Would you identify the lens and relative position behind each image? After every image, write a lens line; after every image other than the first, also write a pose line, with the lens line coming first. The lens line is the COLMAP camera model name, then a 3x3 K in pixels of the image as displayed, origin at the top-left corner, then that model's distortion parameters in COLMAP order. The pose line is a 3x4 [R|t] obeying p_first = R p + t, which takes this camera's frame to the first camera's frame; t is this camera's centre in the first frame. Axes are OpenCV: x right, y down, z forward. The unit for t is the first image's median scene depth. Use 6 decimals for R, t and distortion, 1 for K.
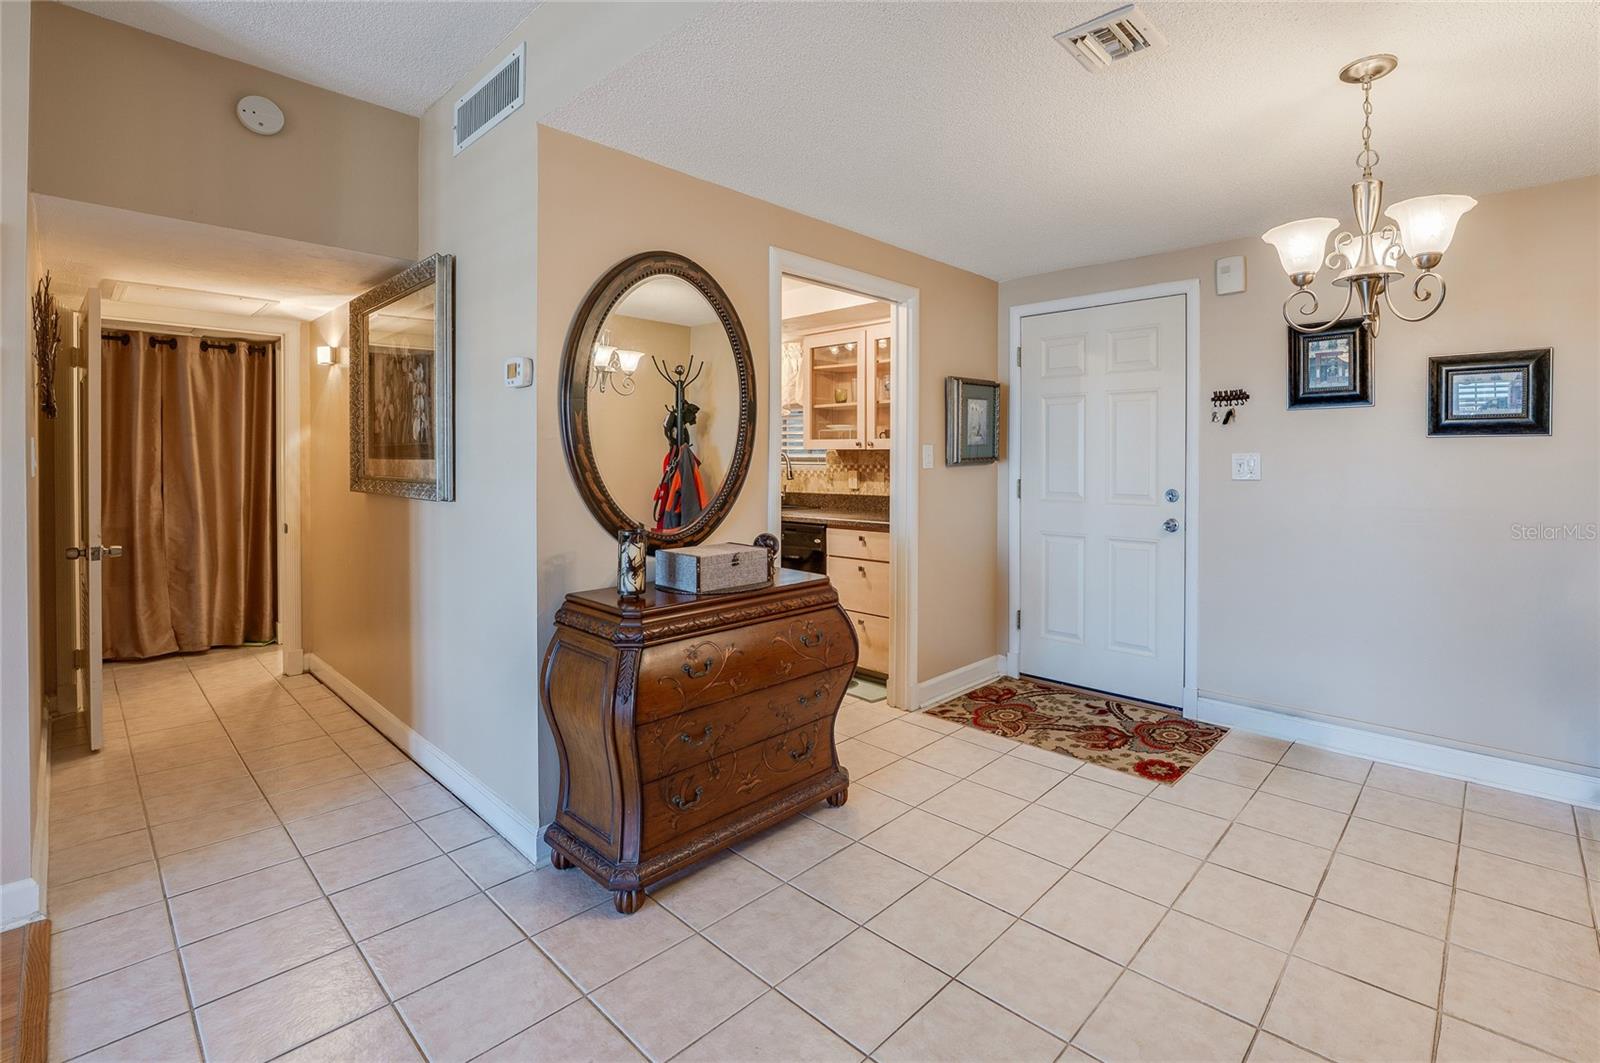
lens RADIAL K [[721.5, 0, 869.1], [0, 721.5, 461.5], [0, 0, 1]] dist [-0.007532, -0.000069]
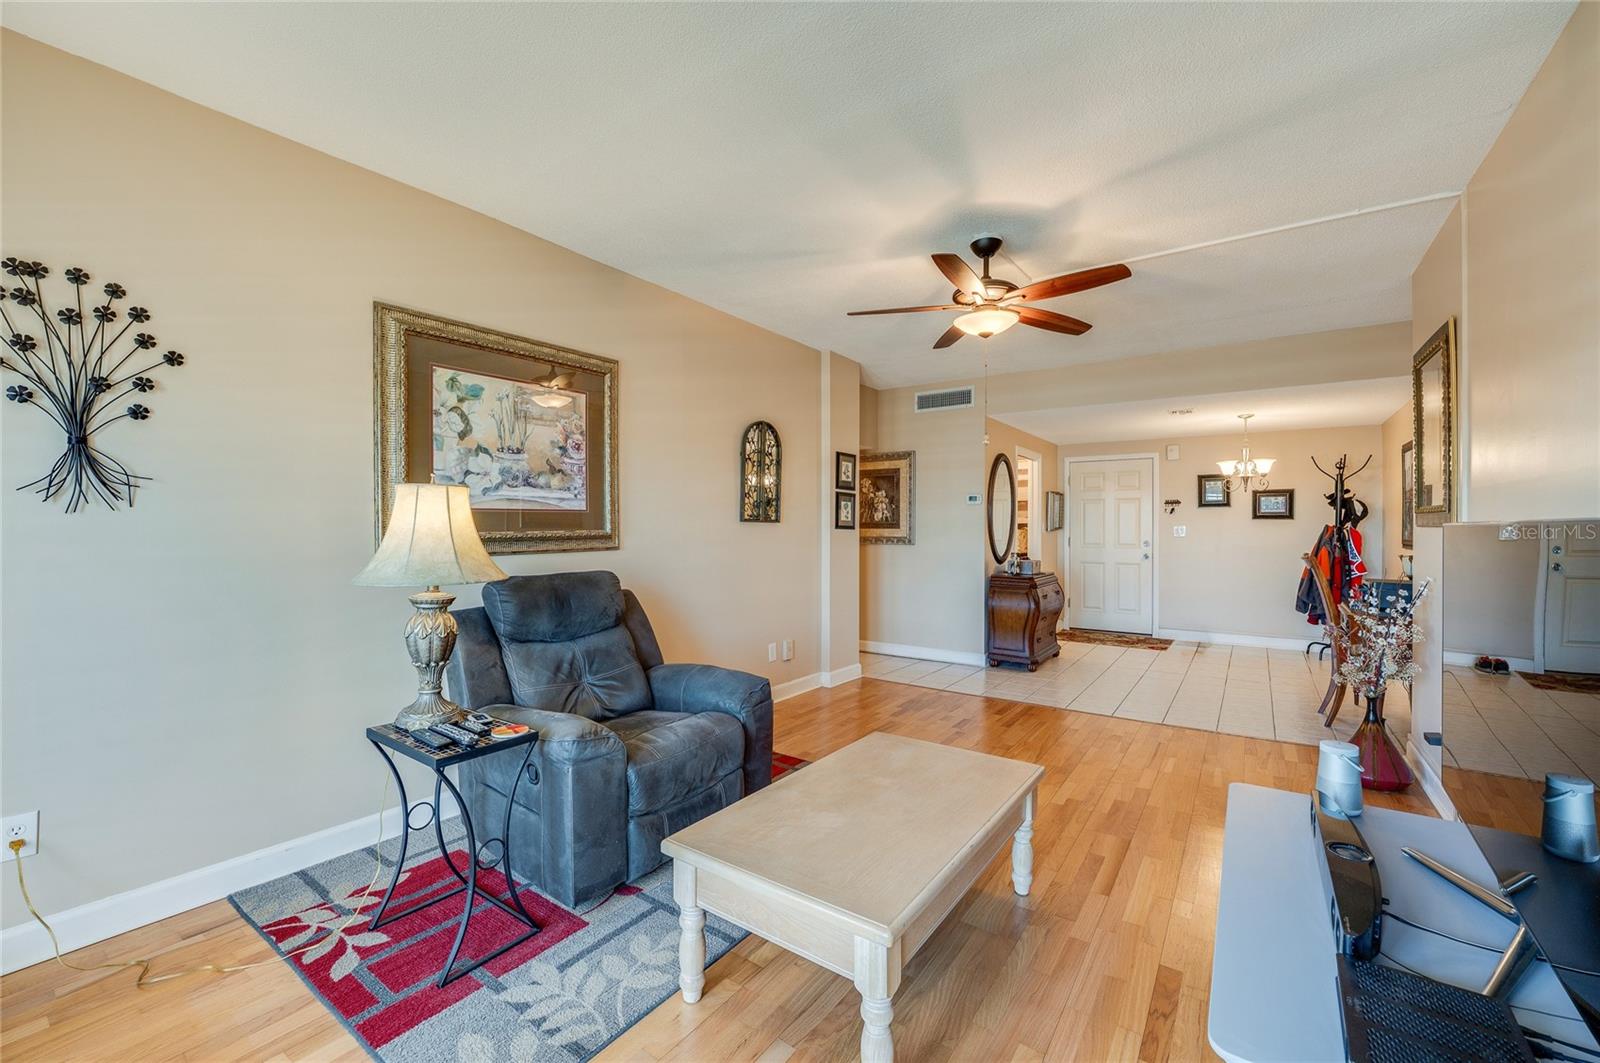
lens RADIAL K [[638.2, 0, 809.2], [0, 638.2, 525.6], [0, 0, 1]] dist [-0.002408, -0.000114]
pose [[0.993721, 0.001415, 0.111879, -1.016313], [-0.000579, 0.999972, -0.007505, 0.004862], [-0.111887, 0.007393, 0.993693, -1.059202]]
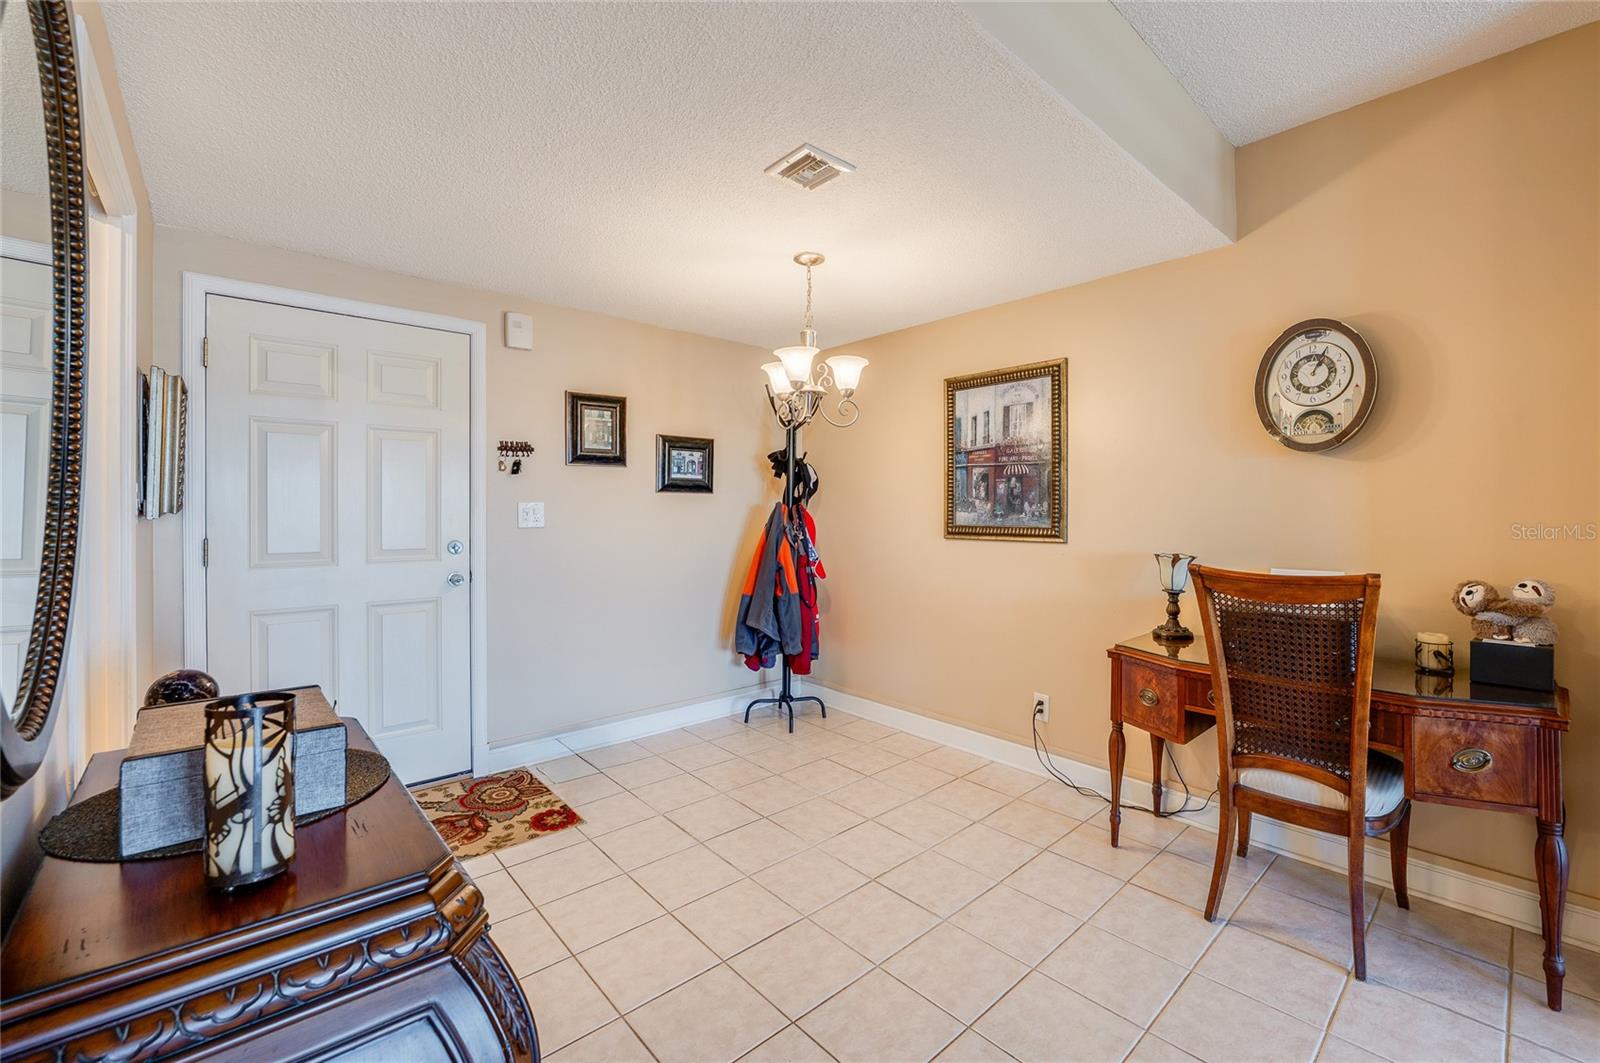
lens RADIAL K [[677.1, 0, 831.5], [0, 677.1, 511.6], [0, 0, 1]] dist [-0.001715, -0.000233]
pose [[0.109945, 0.000144, 0.993938, -0.445026], [0.005349, 0.999985, -0.000737, 0.005441], [-0.993923, 0.005397, 0.109942, 0.471816]]
